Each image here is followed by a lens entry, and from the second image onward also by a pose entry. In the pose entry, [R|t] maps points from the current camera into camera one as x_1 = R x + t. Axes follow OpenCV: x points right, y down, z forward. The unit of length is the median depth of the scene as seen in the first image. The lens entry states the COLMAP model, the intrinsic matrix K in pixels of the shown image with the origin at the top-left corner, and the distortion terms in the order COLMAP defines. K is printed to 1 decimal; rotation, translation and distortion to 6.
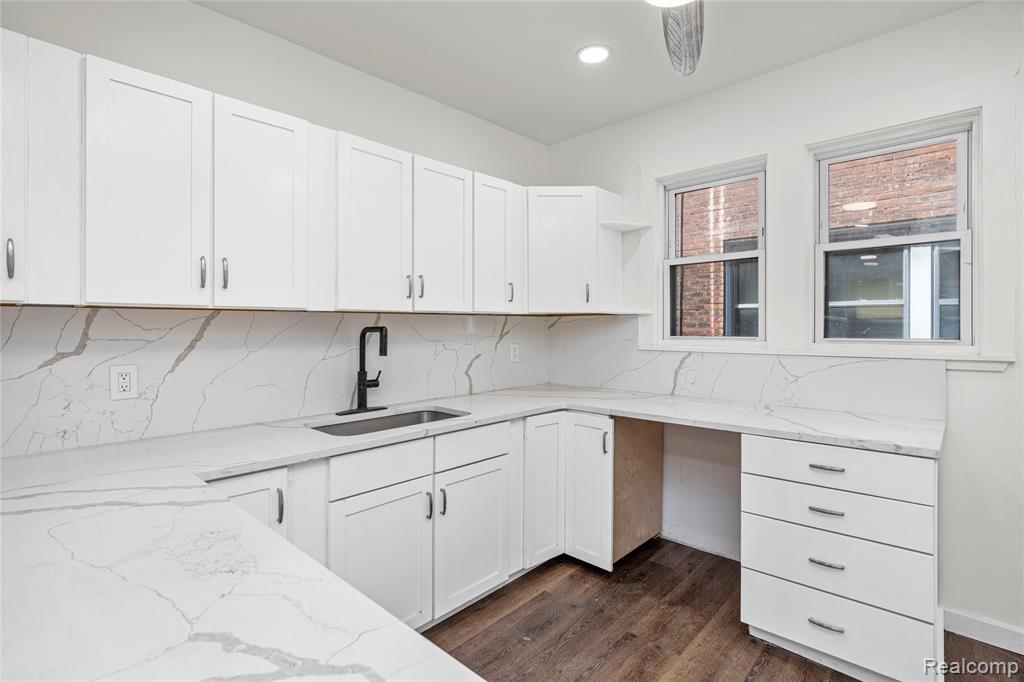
lens RADIAL K [[502.6, 0, 512.6], [0, 502.6, 331.3], [0, 0, 1]] dist [-0.000048, -0.000140]
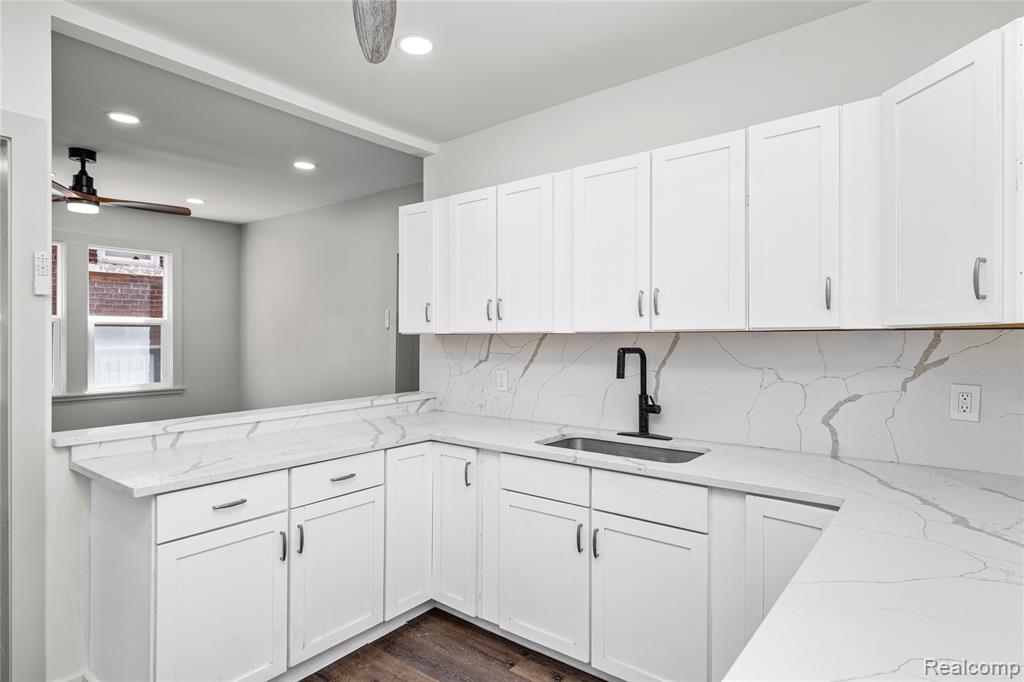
lens RADIAL K [[538.0, 0, 512.0], [0, 538.0, 341.0], [0, 0, 1]] dist [0.000111, -0.000012]
pose [[0.079676, 0.004950, -0.996809, 0.702585], [-0.010866, 0.999933, 0.004097, -0.023234], [0.996762, 0.010505, 0.079724, 0.675691]]
